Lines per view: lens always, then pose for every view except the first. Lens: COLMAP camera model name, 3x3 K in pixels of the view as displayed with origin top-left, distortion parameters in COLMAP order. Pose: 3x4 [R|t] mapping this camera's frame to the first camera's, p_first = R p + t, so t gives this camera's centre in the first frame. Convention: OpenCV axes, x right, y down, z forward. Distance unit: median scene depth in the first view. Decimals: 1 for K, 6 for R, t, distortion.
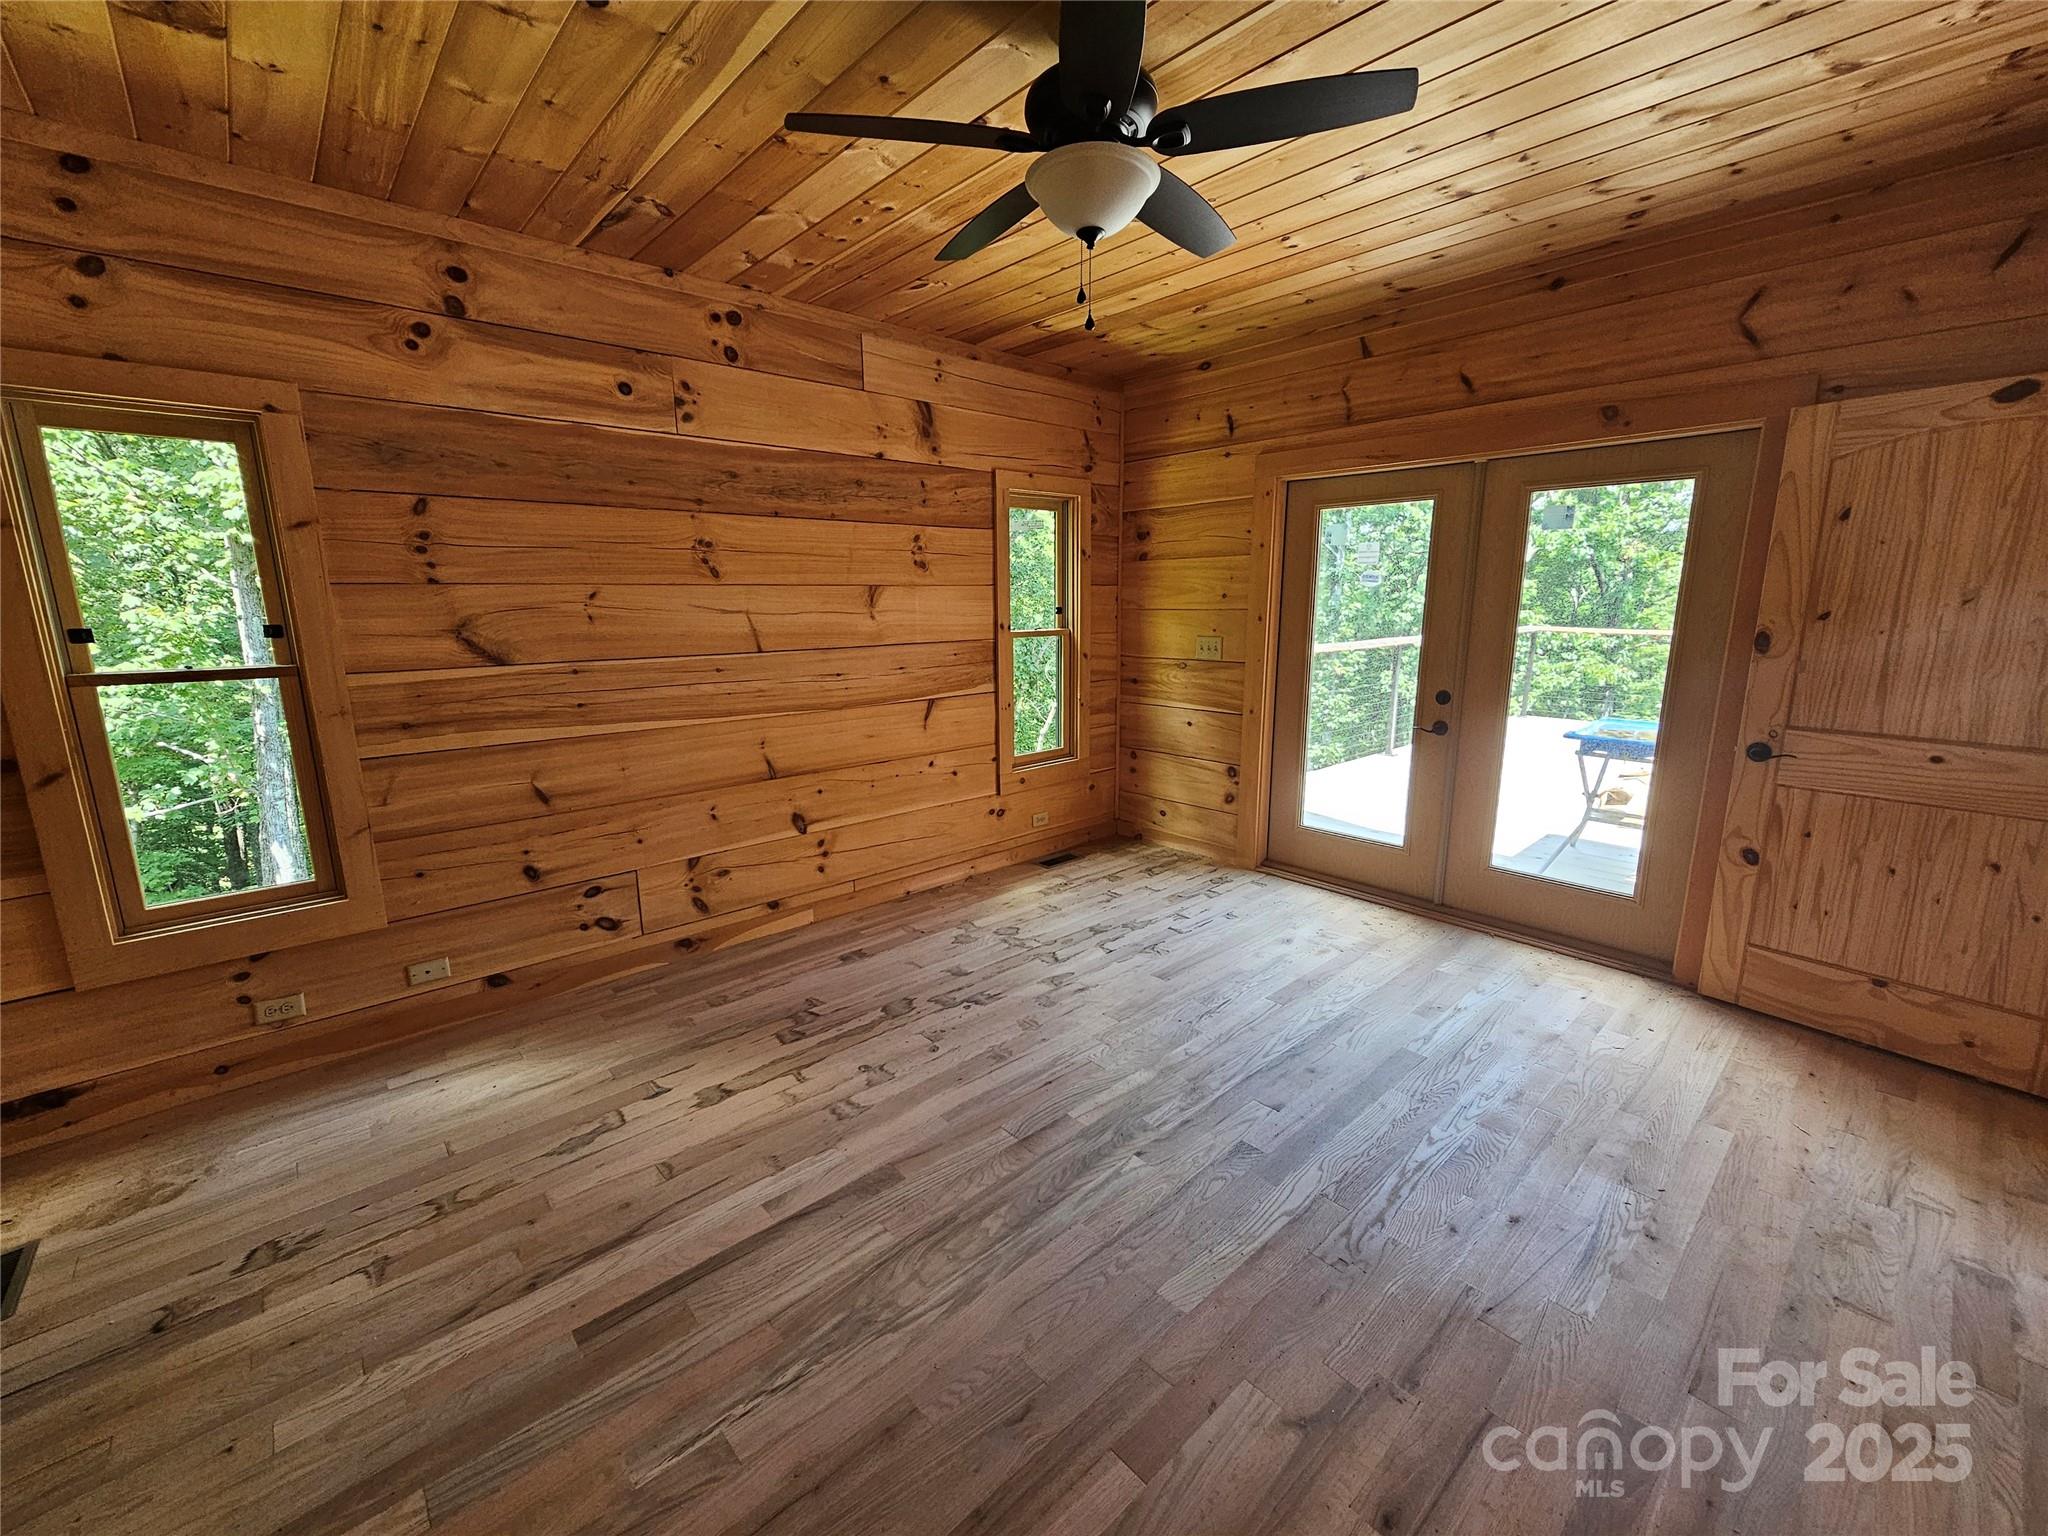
lens RADIAL K [[836.4, 0, 1017.1], [0, 836.4, 771.9], [0, 0, 1]] dist [0.000042, -0.000936]
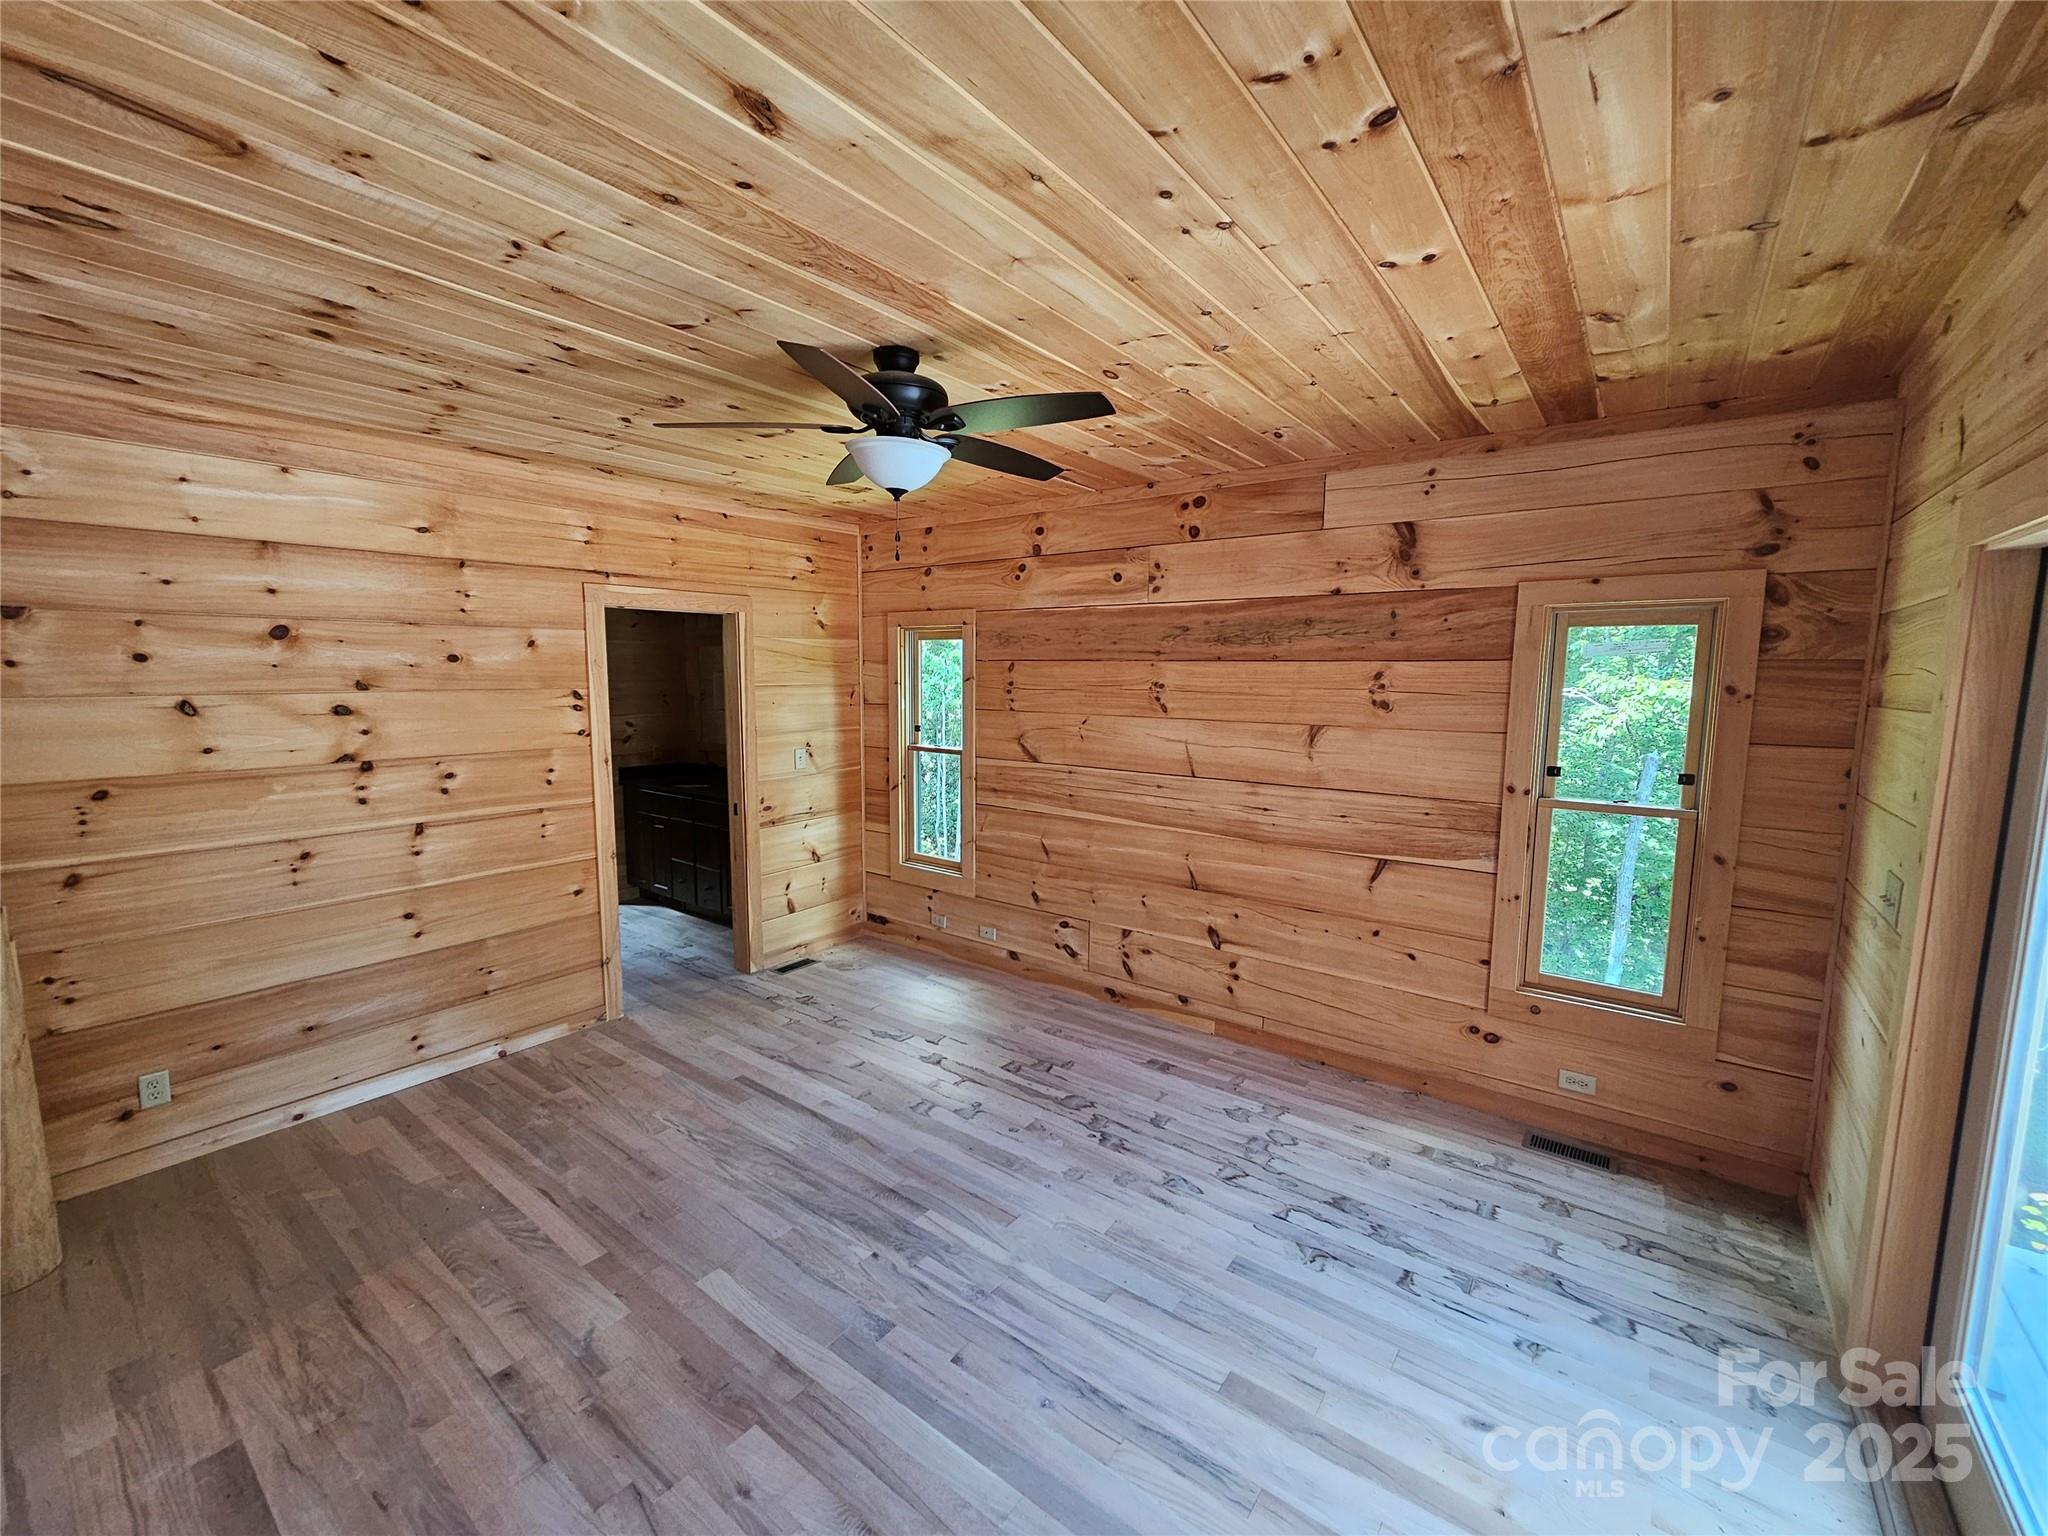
lens RADIAL K [[836.4, 0, 1017.1], [0, 836.4, 771.9], [0, 0, 1]] dist [0.000042, -0.000936]
pose [[0.183335, 0.128730, -0.974585, 0.785000], [-0.210615, 0.973512, 0.088968, -0.207019], [0.960224, 0.188952, 0.205592, 0.547598]]
